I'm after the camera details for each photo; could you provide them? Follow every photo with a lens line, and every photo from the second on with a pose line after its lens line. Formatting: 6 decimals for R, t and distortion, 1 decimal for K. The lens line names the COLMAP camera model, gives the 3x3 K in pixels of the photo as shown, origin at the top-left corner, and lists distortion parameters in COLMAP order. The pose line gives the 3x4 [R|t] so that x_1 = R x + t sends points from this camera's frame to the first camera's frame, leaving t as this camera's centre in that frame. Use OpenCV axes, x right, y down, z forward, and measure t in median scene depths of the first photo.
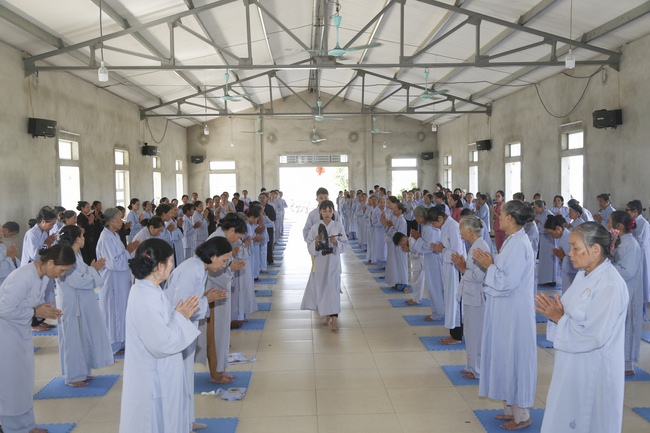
lens RADIAL K [[649.3, 0, 325.0], [0, 649.3, 216.5], [0, 0, 1]] dist [0.008590, 0.024867]
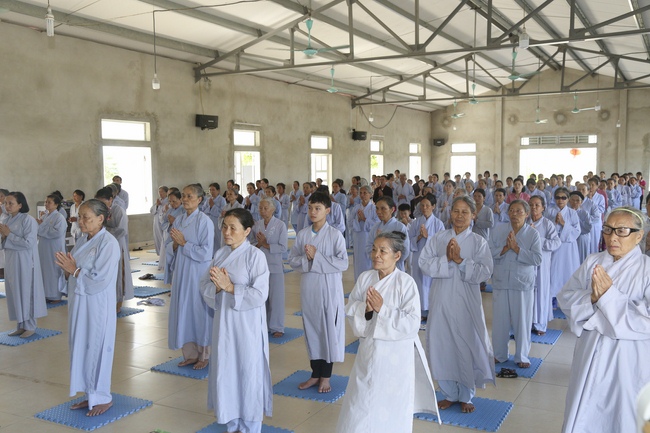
lens RADIAL K [[649.3, 0, 325.0], [0, 649.3, 216.5], [0, 0, 1]] dist [0.008590, 0.024867]
pose [[0.861358, 0.045404, -0.505965, 0.247029], [-0.030590, 0.998826, 0.037556, -0.003396], [0.507077, -0.016871, 0.861736, 0.009809]]
